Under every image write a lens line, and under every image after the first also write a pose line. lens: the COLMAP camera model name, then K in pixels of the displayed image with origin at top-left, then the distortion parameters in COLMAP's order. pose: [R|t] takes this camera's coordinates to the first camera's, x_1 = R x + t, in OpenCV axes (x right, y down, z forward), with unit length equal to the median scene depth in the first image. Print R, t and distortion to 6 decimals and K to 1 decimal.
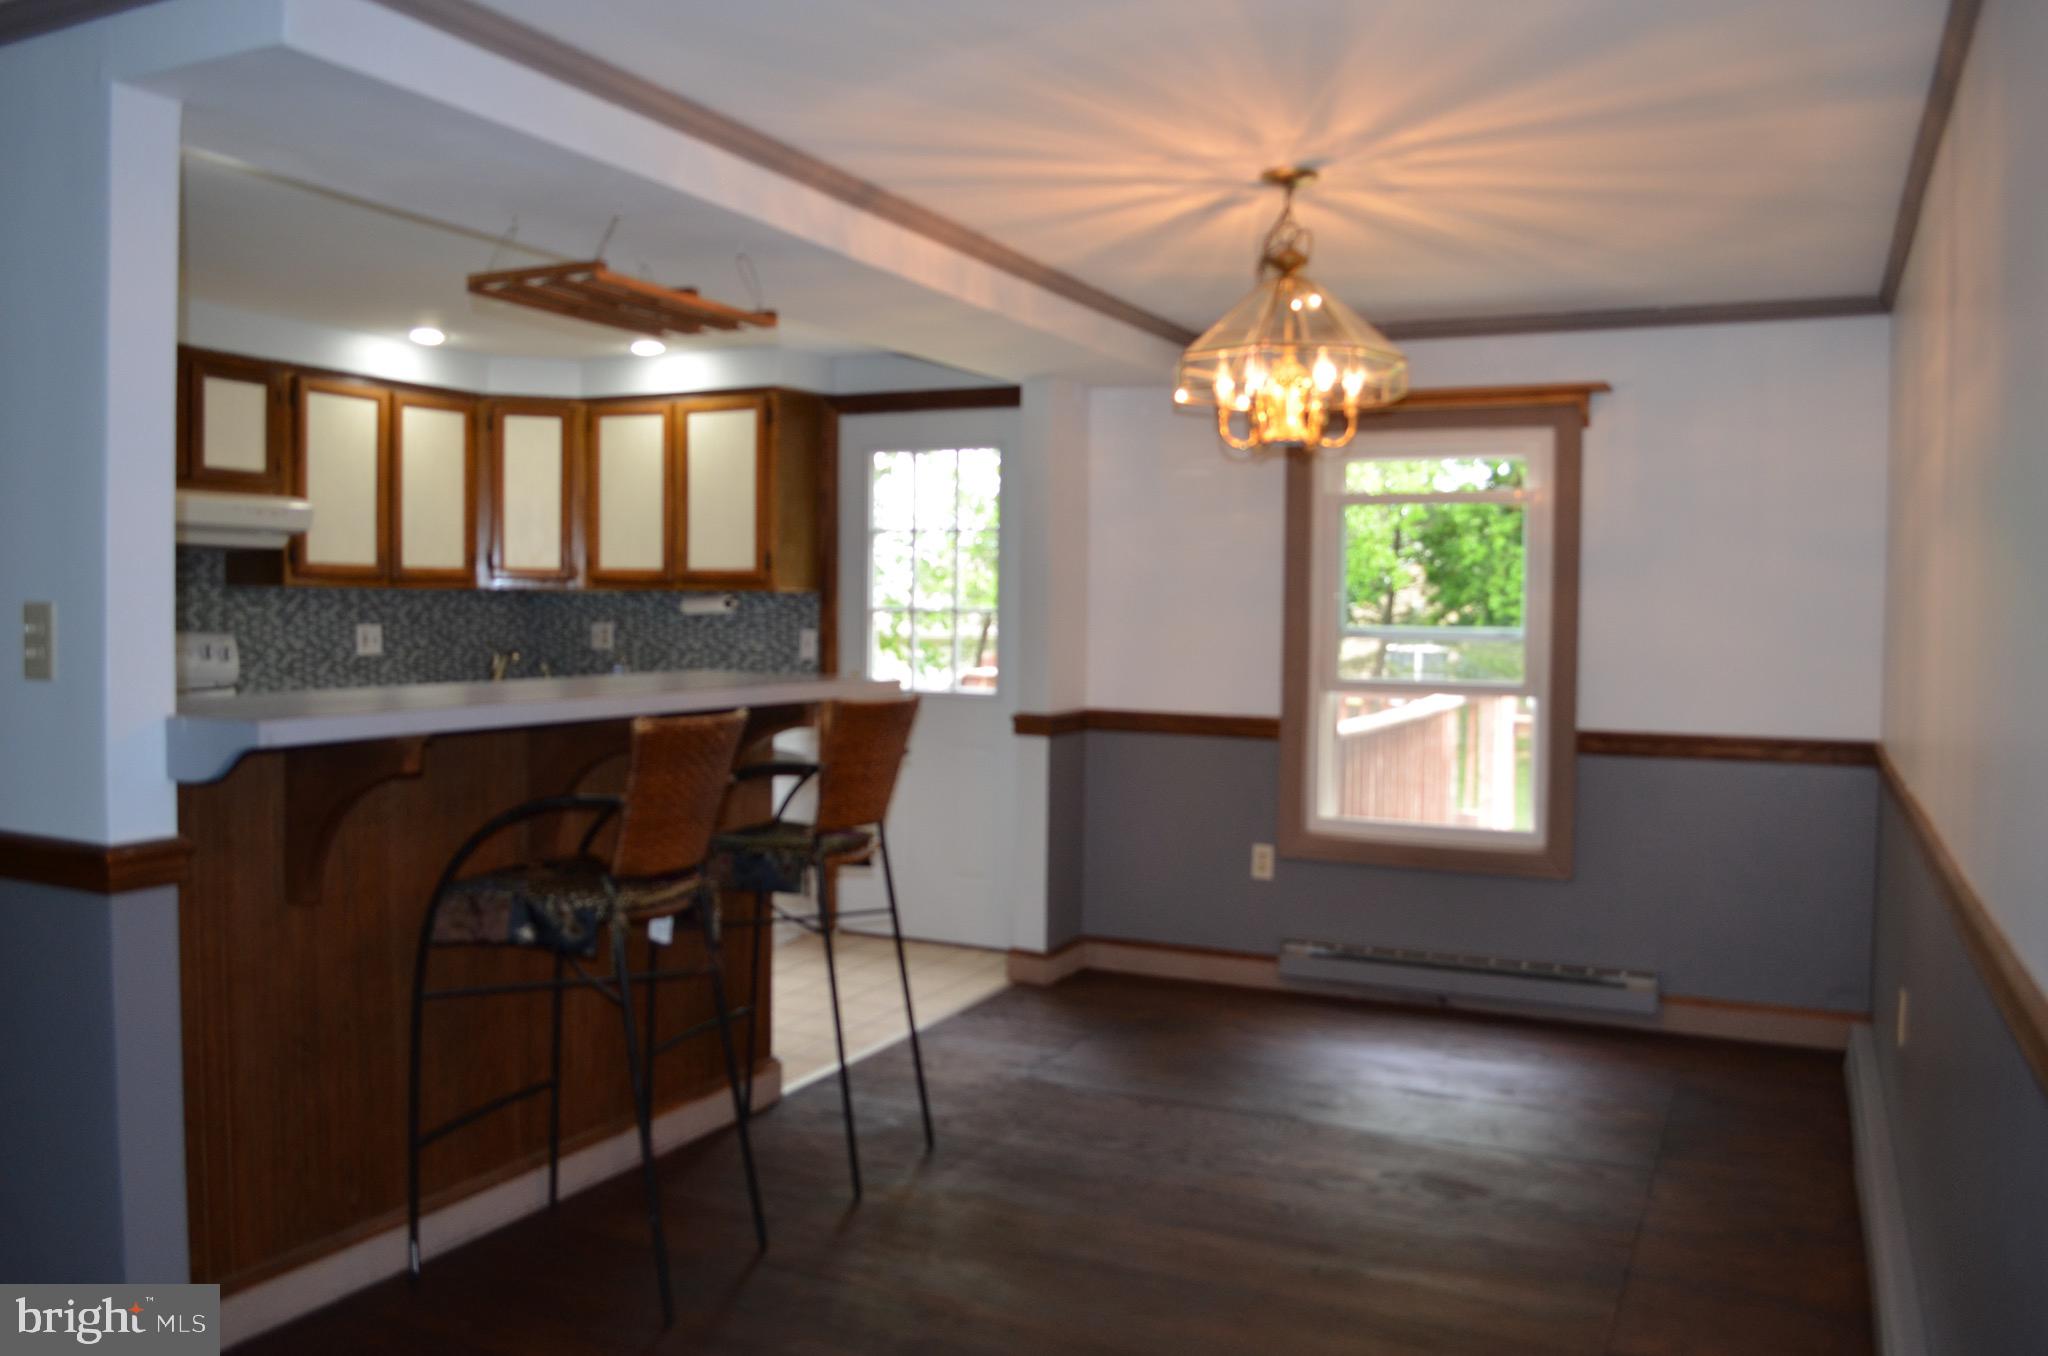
lens RADIAL K [[1636.7, 0, 1024.9], [0, 1636.7, 671.1], [0, 0, 1]] dist [-0.098628, 0.023753]
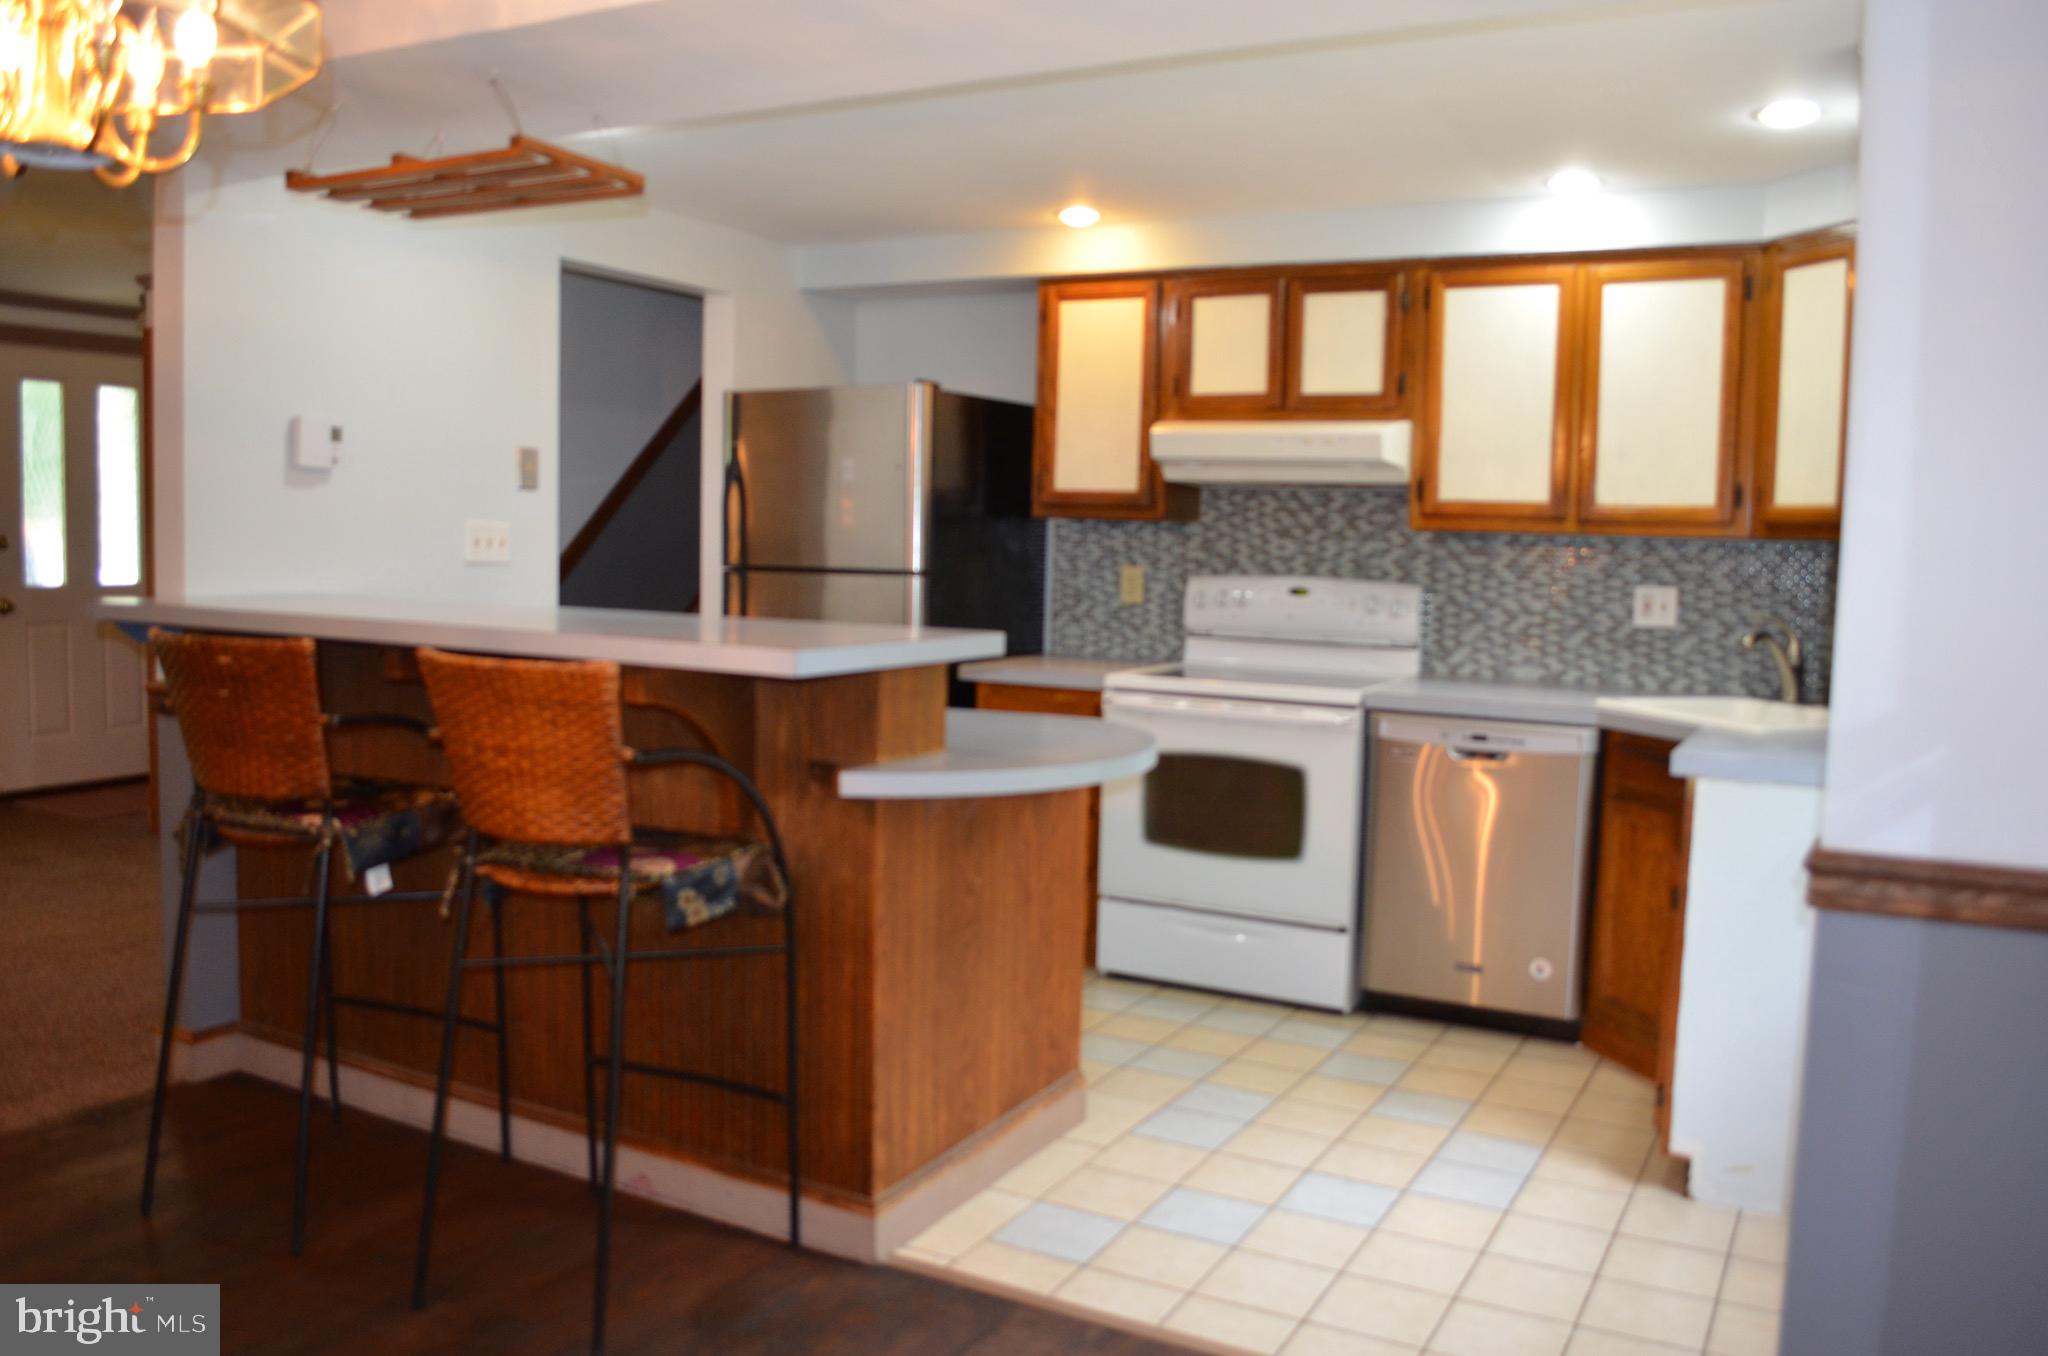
lens RADIAL K [[1636.7, 0, 1014.6], [0, 1636.7, 670.1], [0, 0, 1]] dist [-0.098628, 0.023753]
pose [[-0.054403, 0.071012, -0.995991, 0.350018], [-0.067269, 0.994941, 0.074612, -0.026149], [0.996251, 0.071059, -0.049351, 0.750135]]
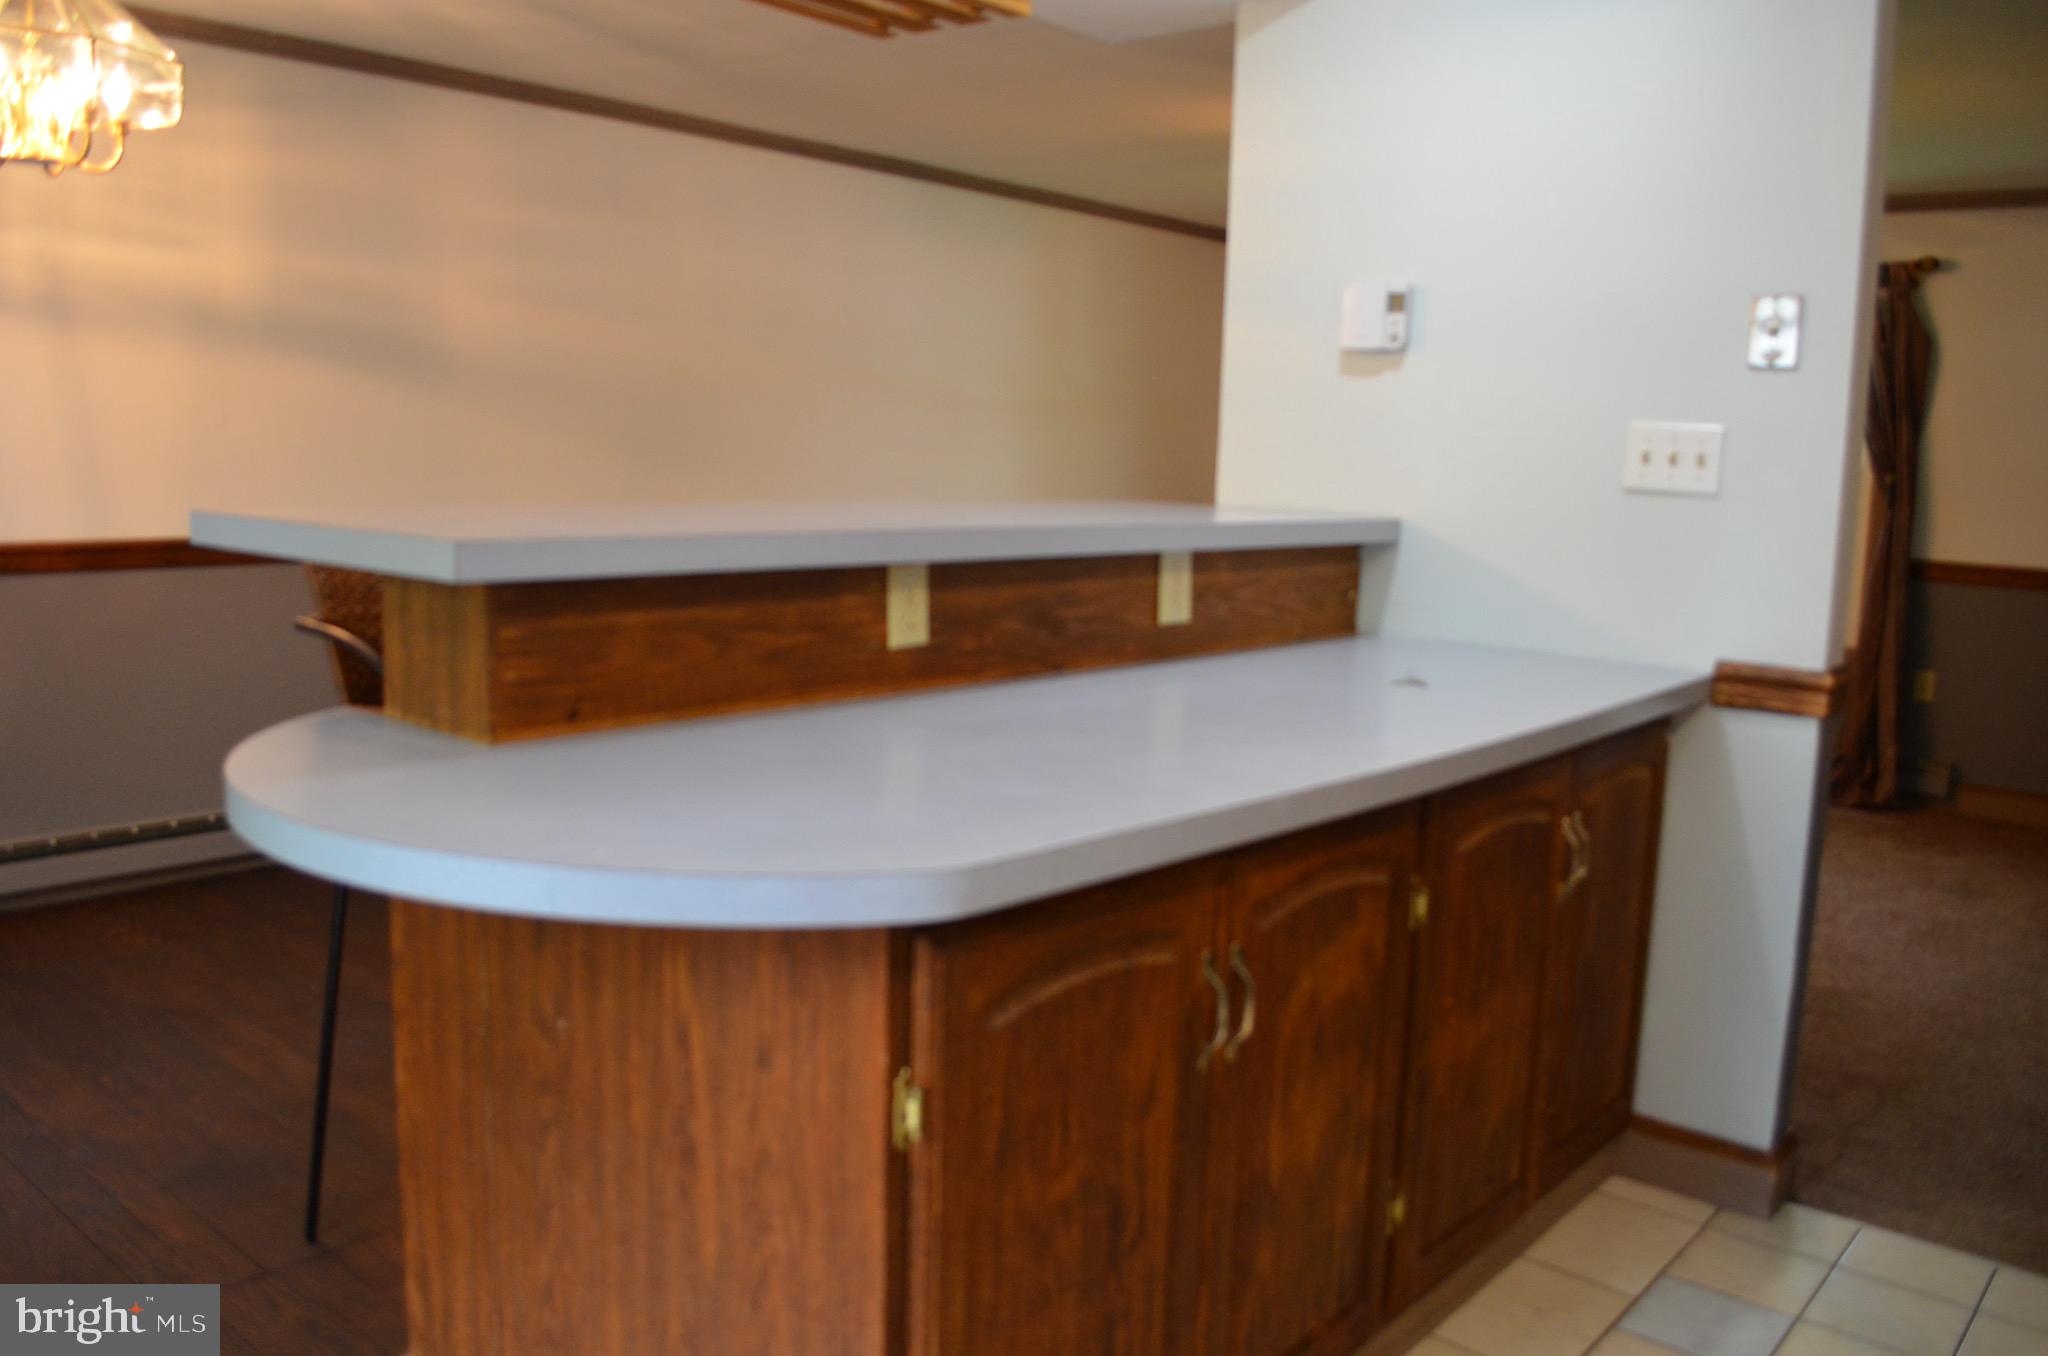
lens RADIAL K [[1636.7, 0, 1021.5], [0, 1636.7, 683.4], [0, 0, 1]] dist [-0.098628, 0.023753]
pose [[-0.964068, -0.080297, 0.253229, -0.169687], [-0.031963, 0.981362, 0.189494, -0.029283], [-0.263725, 0.174591, -0.948666, 0.905154]]
